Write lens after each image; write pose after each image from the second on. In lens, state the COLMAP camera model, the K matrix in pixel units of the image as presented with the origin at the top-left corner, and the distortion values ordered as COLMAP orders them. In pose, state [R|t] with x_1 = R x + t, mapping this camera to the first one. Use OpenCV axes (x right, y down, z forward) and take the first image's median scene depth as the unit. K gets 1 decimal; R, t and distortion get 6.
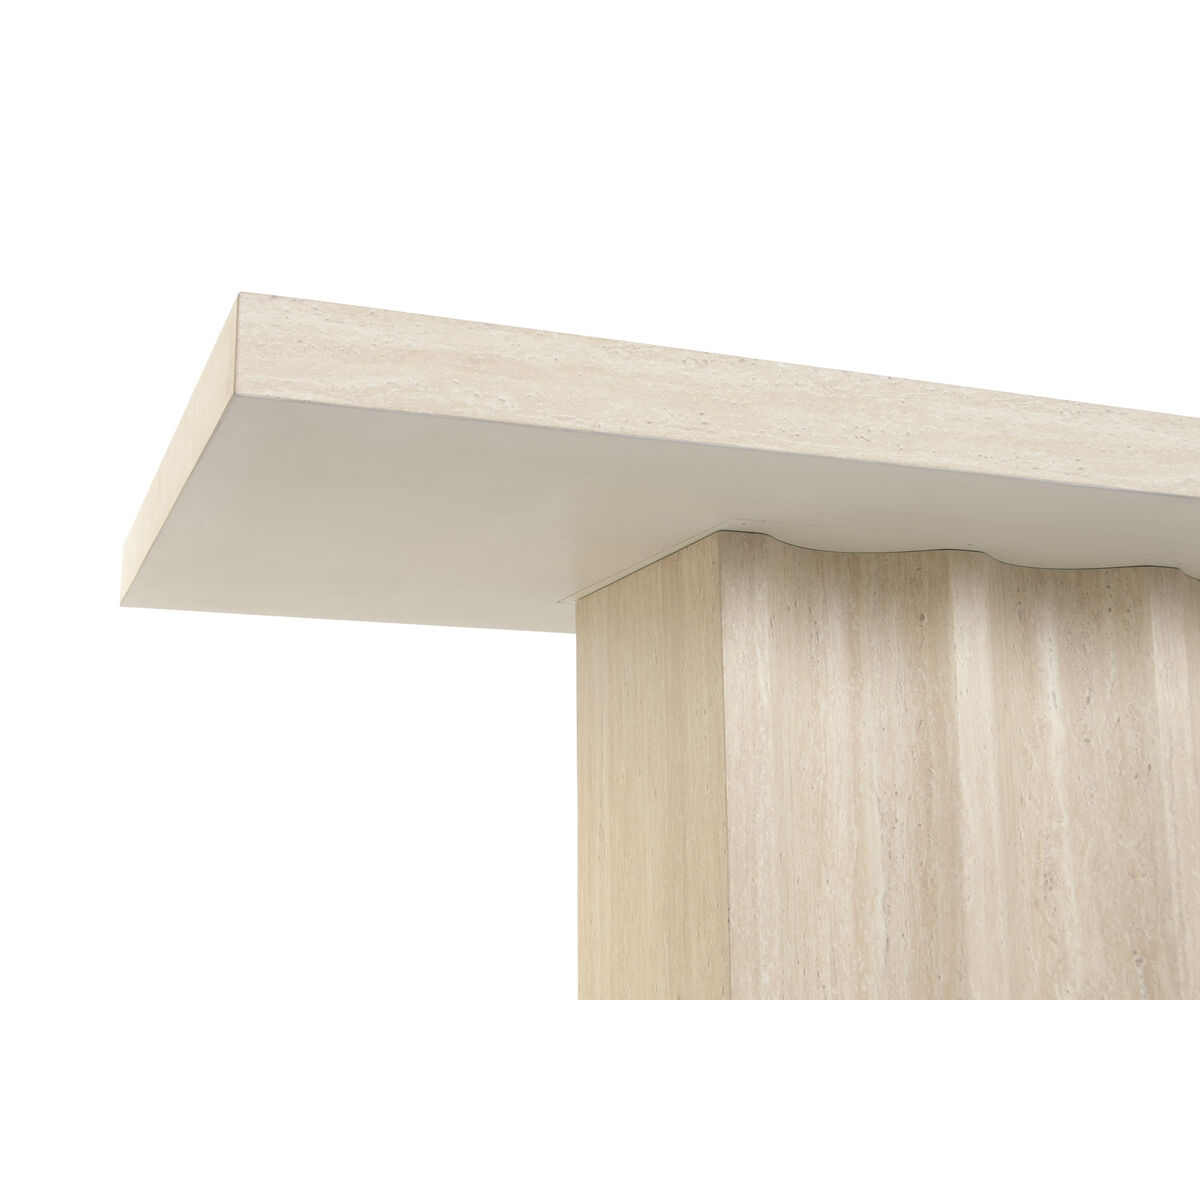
lens RADIAL K [[1671.2, 0, 600.0], [0, 1671.2, 600.0], [0, 0, 1]] dist [-0.016459, 0.112806]
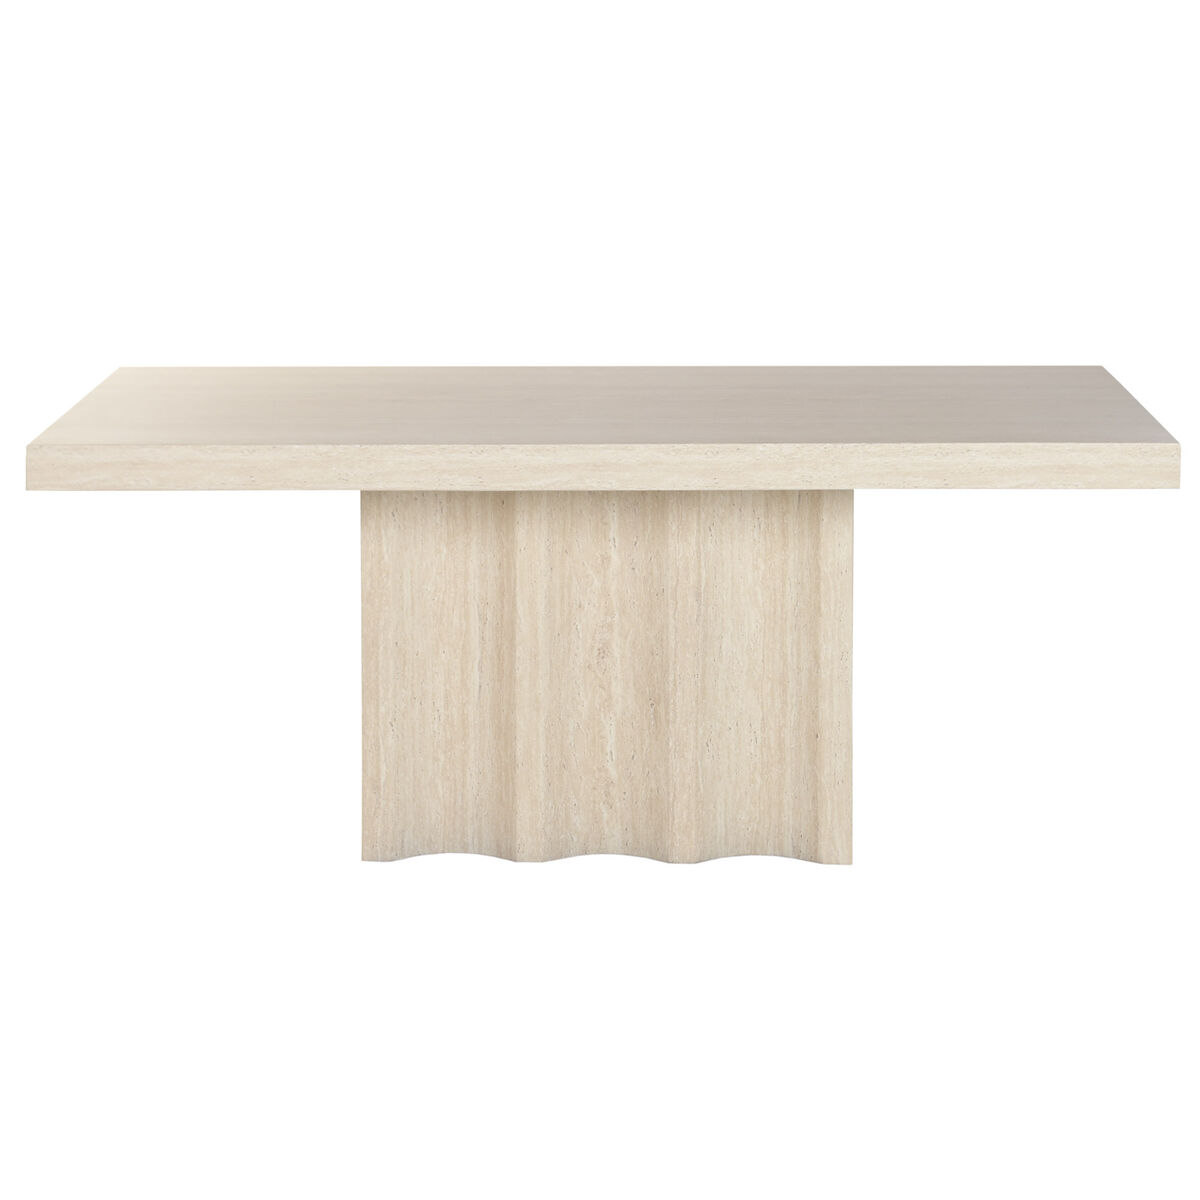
lens RADIAL K [[3733.9, 0, 600.0], [0, 3733.9, 600.0], [0, 0, 1]] dist [-0.029886, -1.552938]
pose [[0.924106, 0.088250, -0.371807, 1.686575], [0.051833, 0.935029, 0.350762, -1.206014], [0.378605, -0.343413, 0.859492, -2.198524]]
